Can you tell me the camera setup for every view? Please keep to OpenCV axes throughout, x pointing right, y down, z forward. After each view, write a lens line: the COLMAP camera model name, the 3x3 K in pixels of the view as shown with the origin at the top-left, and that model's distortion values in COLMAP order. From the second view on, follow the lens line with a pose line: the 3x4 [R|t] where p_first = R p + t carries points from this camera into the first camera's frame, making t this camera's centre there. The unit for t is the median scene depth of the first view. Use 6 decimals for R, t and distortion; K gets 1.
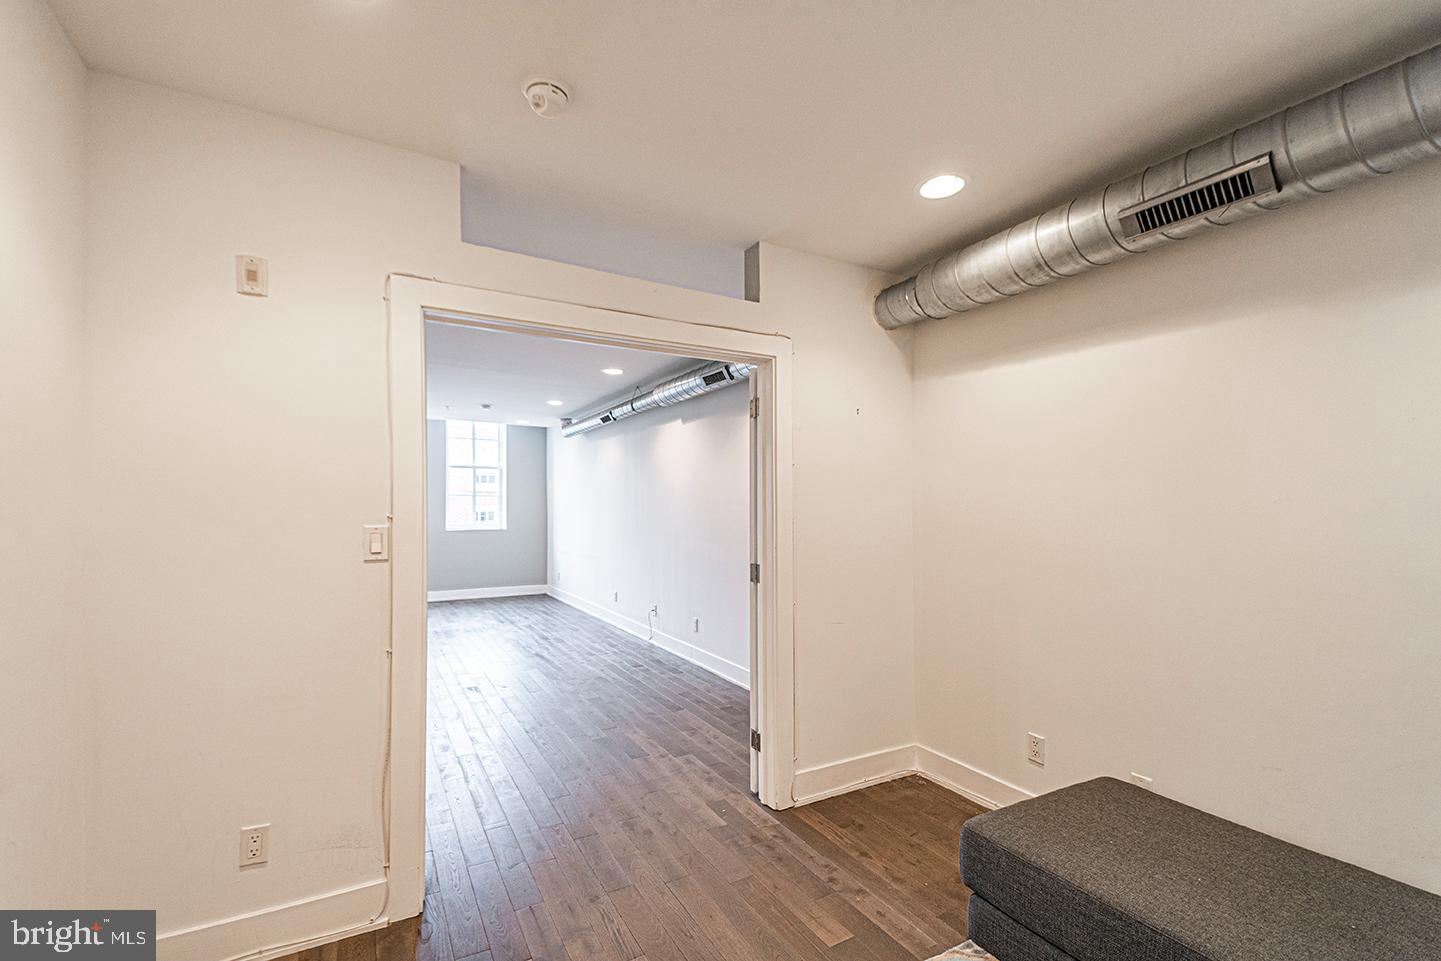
lens RADIAL K [[627.7, 0, 718.2], [0, 627.7, 513.1], [0, 0, 1]] dist [0.001232, 0.014638]
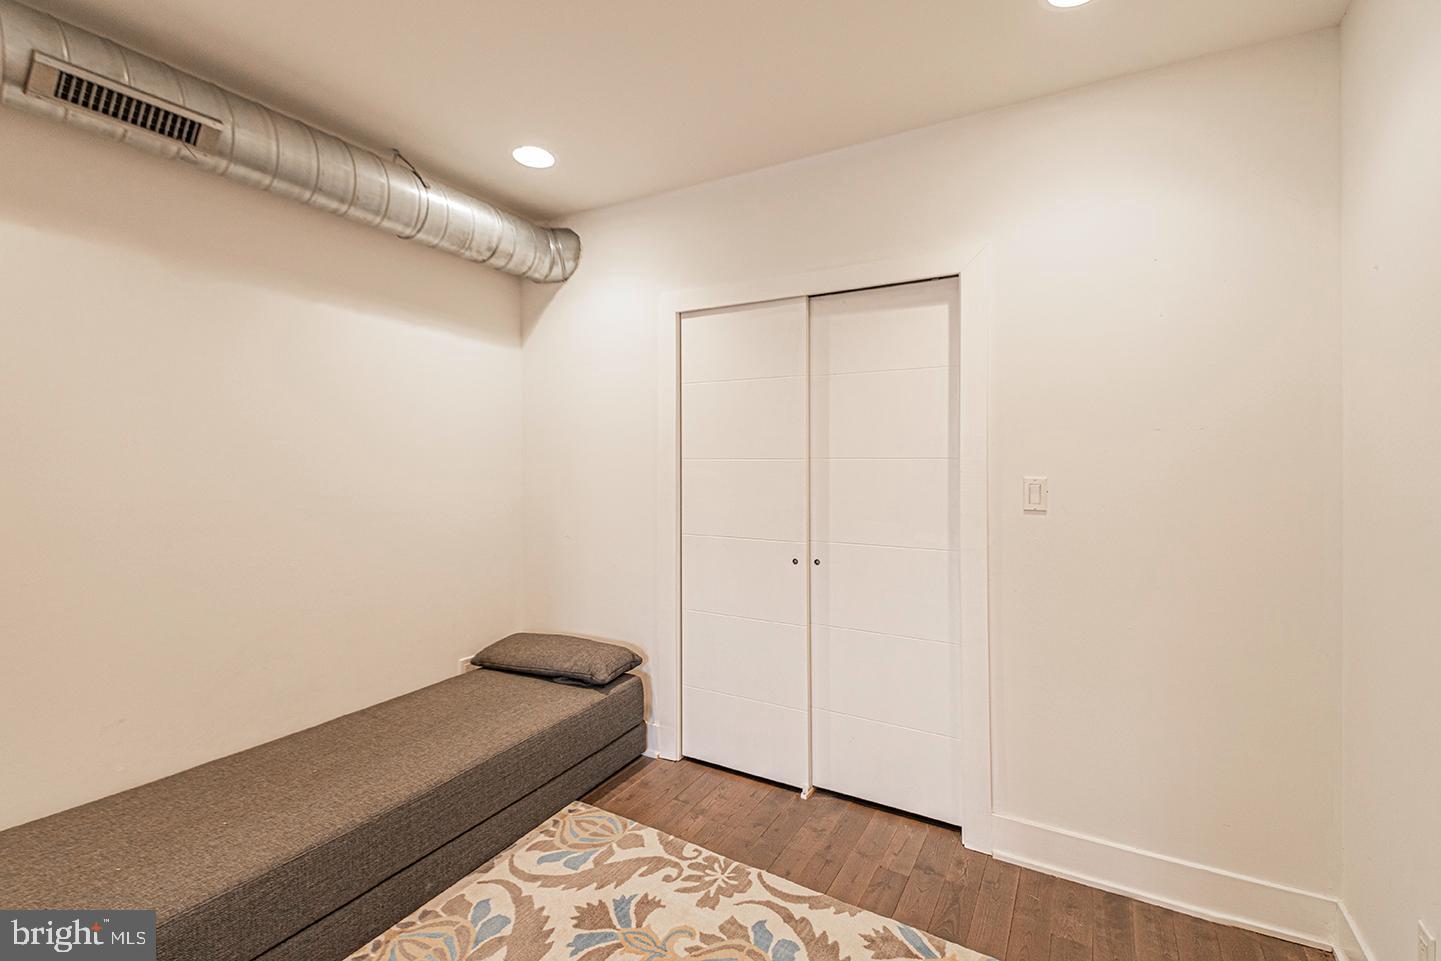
lens RADIAL K [[616.0, 0, 721.8], [0, 616.0, 475.2], [0, 0, 1]] dist [0.056830, -0.029334]
pose [[-0.489788, -0.025296, 0.871475, -0.469997], [0.008296, 0.999399, 0.033672, 0.000980], [-0.871802, 0.023722, -0.489283, 0.768901]]
